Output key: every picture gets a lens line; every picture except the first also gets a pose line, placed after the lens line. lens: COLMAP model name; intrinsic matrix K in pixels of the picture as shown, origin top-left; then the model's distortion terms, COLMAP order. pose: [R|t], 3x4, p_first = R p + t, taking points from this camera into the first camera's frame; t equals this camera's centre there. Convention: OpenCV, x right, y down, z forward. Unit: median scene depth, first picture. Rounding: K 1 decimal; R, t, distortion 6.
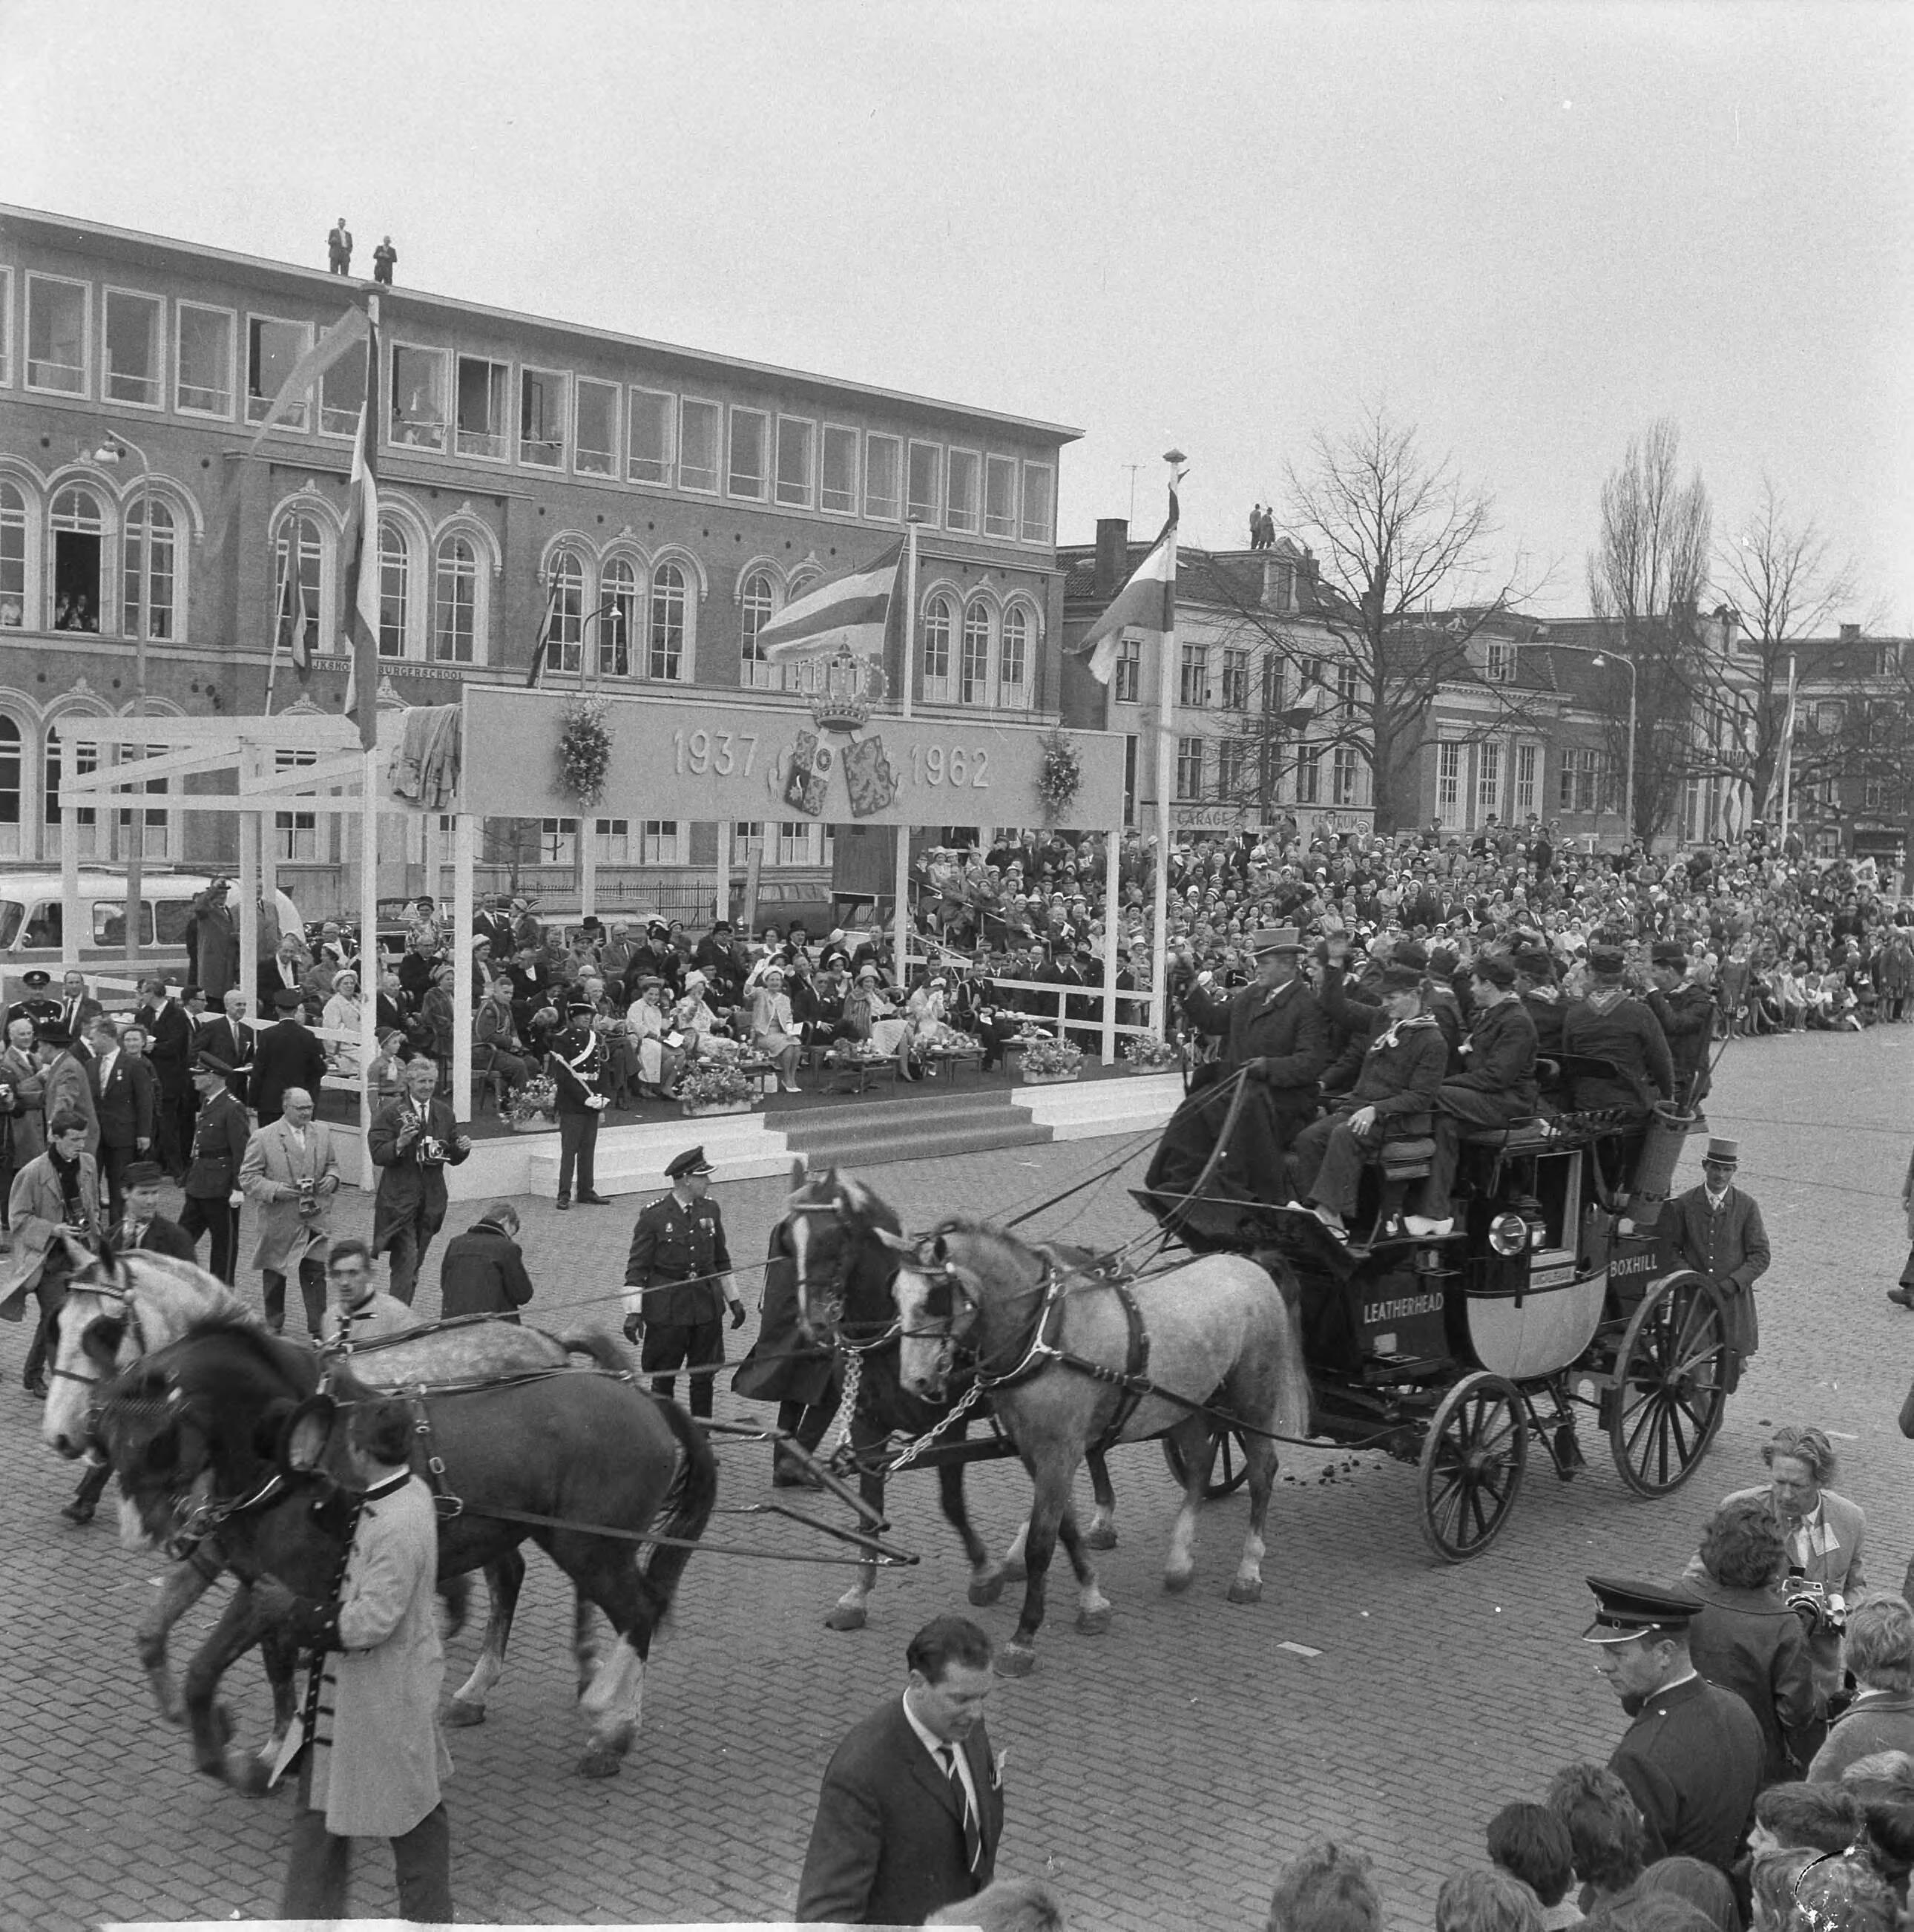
lens RADIAL K [[2559.6, 0, 957.0], [0, 2559.6, 966.0], [0, 0, 1]] dist [-0.004659, -0.003272]
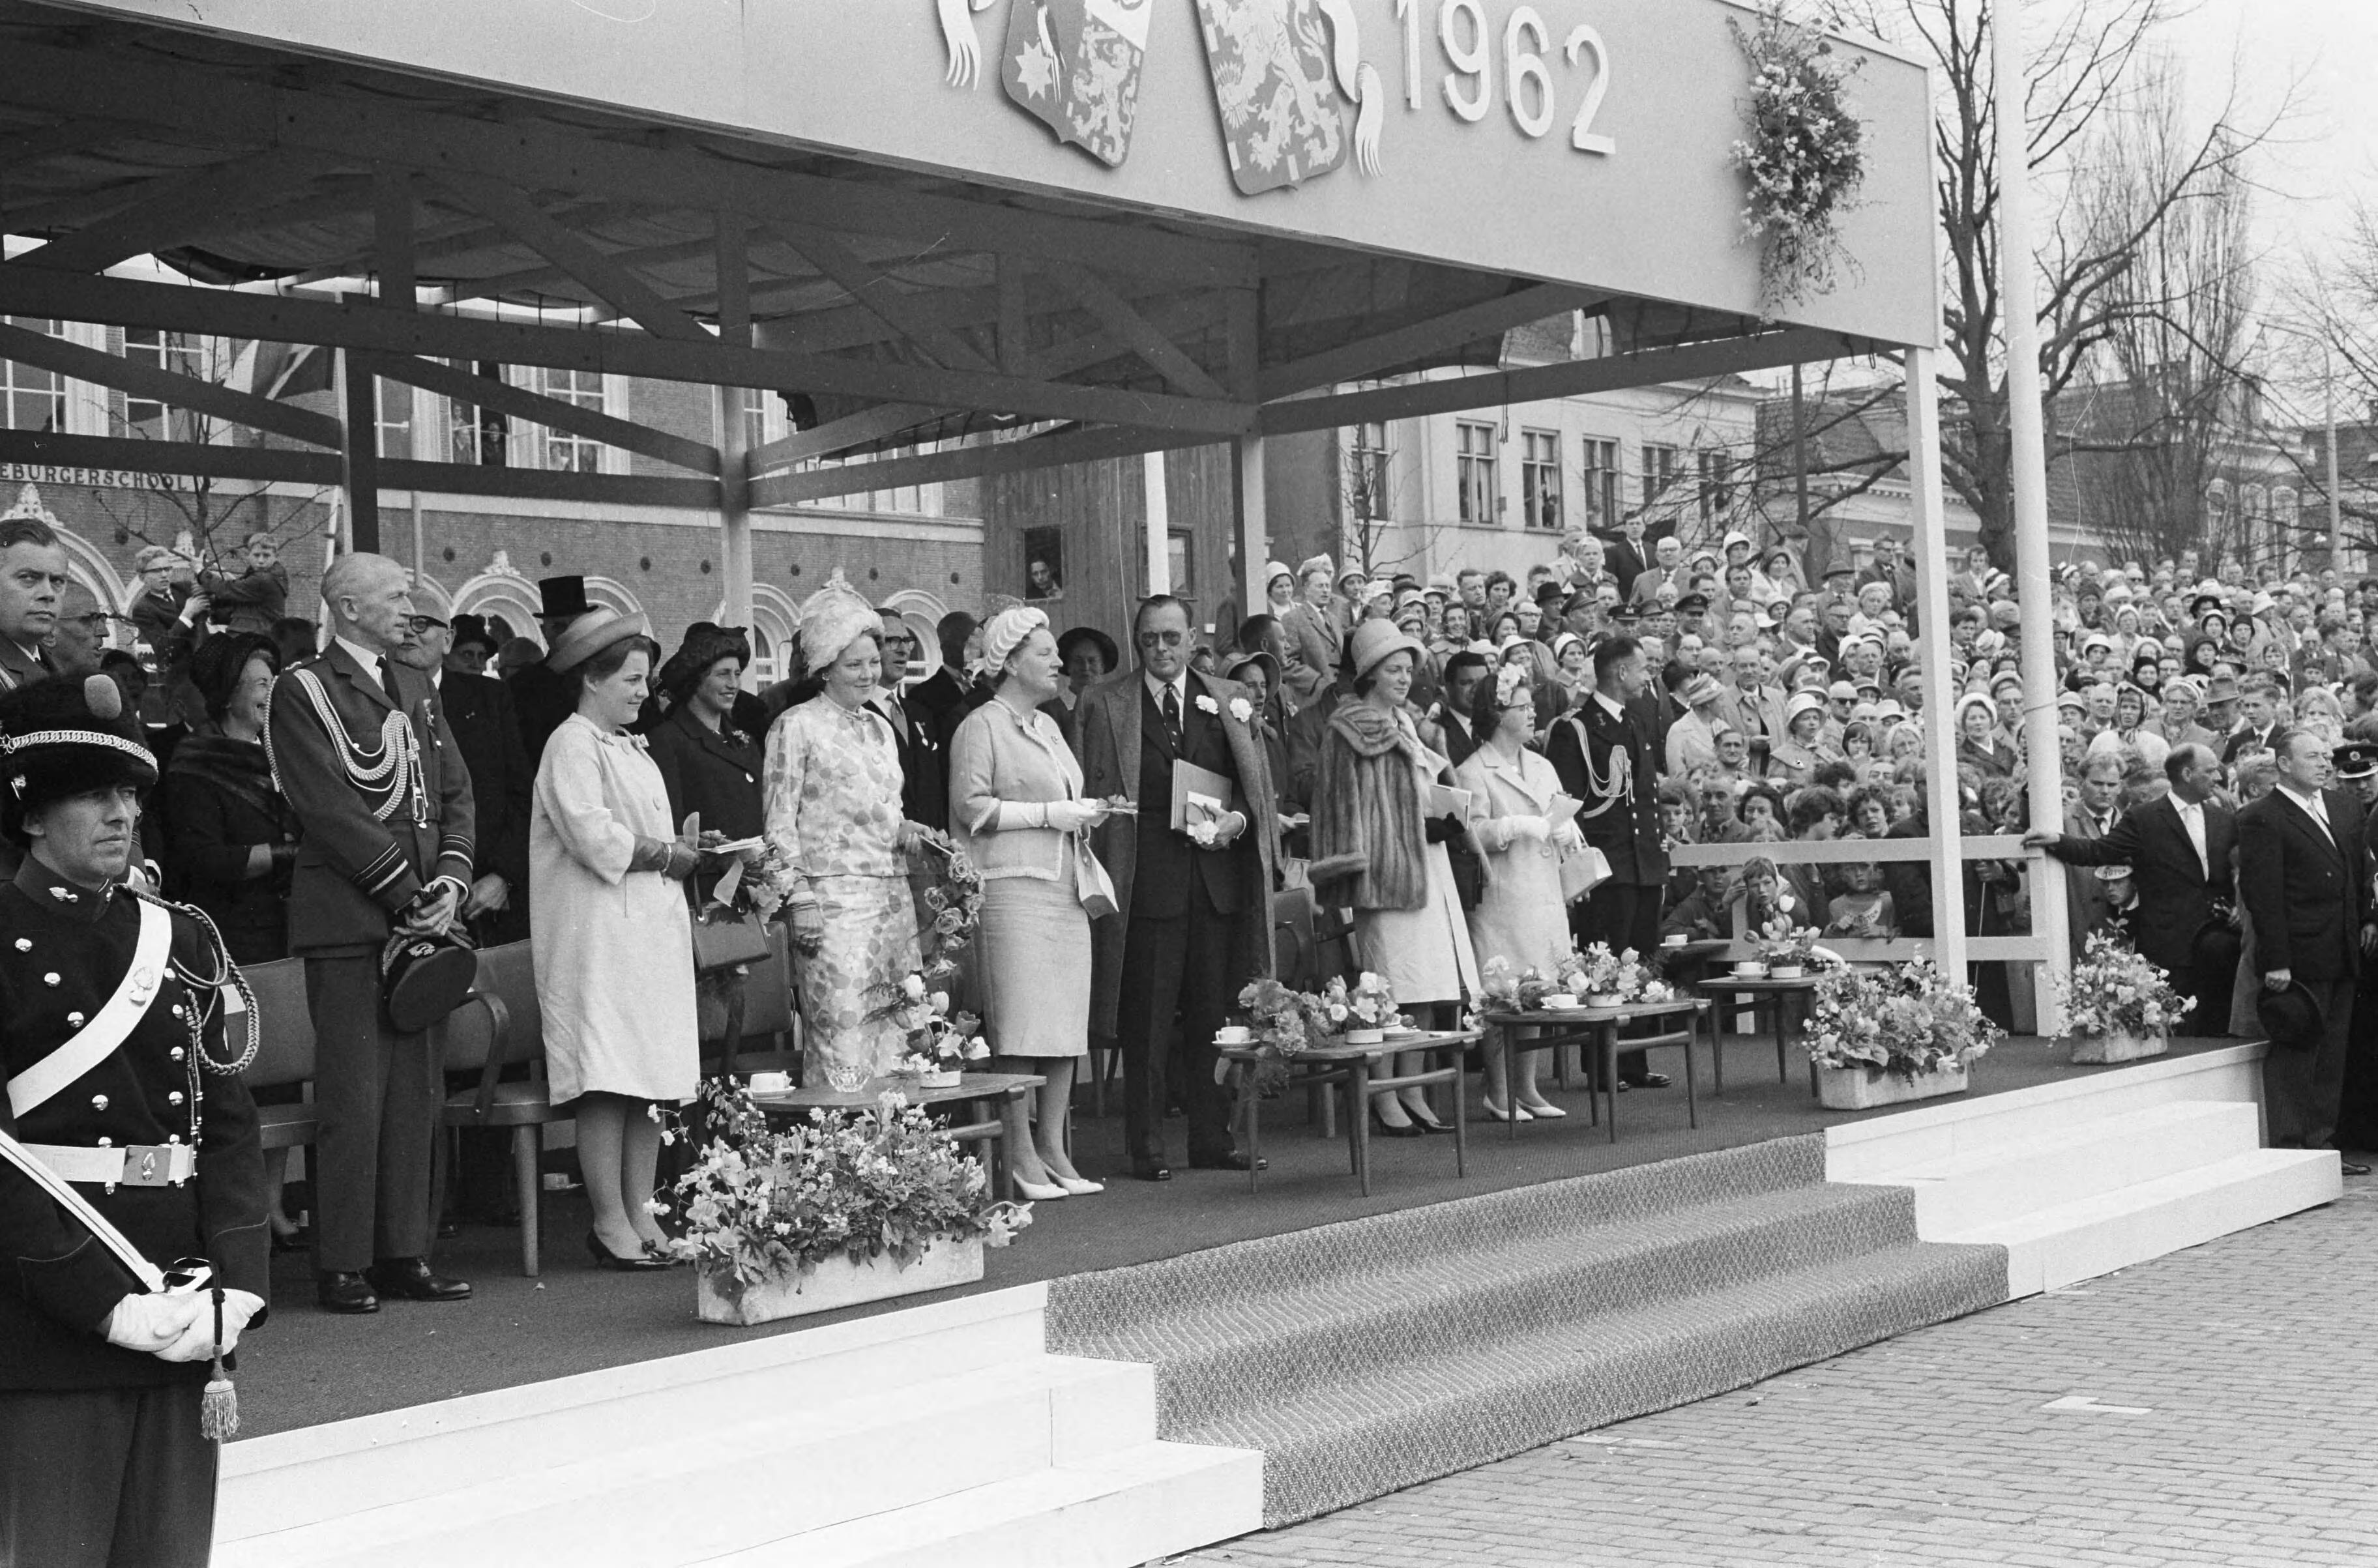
lens RADIAL K [[3419.5, 0, 1190.6], [0, 3419.5, 840.6], [0, 0, 1]] dist [0.159985, 0.003870]
pose [[0.996167, -0.069348, 0.053313, -0.070566], [0.072217, 0.995931, -0.053914, 0.032371], [-0.049357, 0.057557, 0.997121, 0.633818]]
